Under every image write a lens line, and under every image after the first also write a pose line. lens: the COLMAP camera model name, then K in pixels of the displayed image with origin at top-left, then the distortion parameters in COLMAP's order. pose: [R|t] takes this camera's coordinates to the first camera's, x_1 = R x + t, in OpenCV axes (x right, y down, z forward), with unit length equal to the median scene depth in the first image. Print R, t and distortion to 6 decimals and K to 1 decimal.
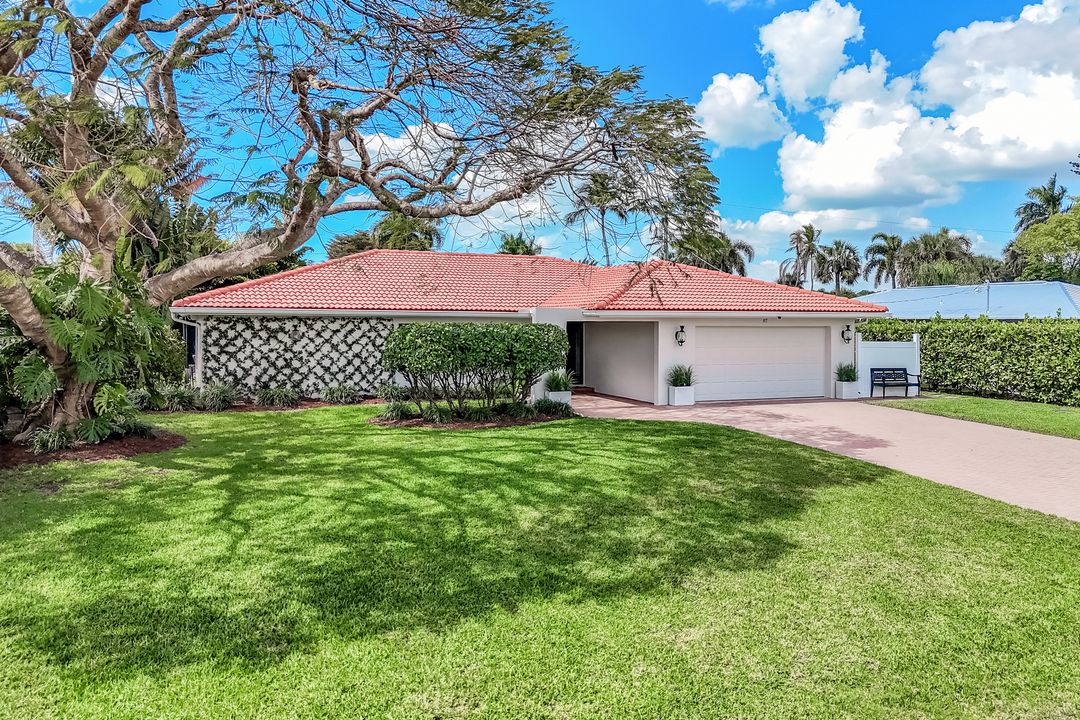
lens RADIAL K [[787.4, 0, 540.8], [0, 787.4, 329.6], [0, 0, 1]] dist [0.086977, -0.082053]
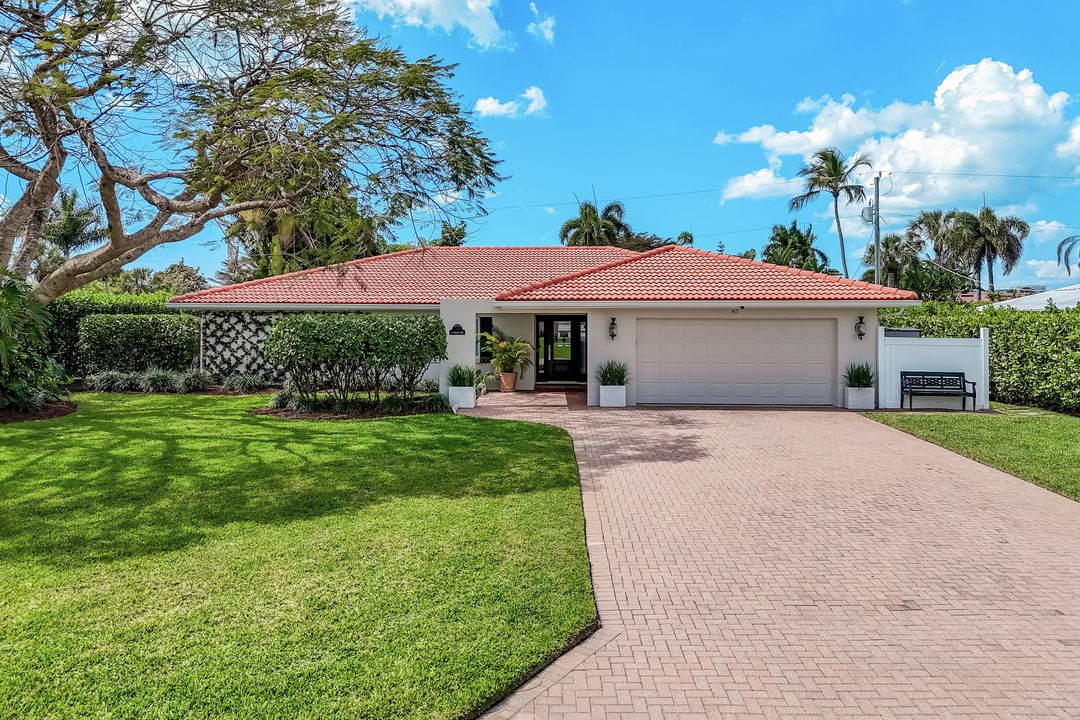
lens RADIAL K [[787.4, 0, 540.8], [0, 787.4, 329.6], [0, 0, 1]] dist [0.086977, -0.082053]
pose [[0.911437, 0.001981, -0.411435, 0.473795], [-0.001421, 0.999998, 0.001669, 0.007404], [0.411437, -0.000937, 0.911438, 0.155296]]
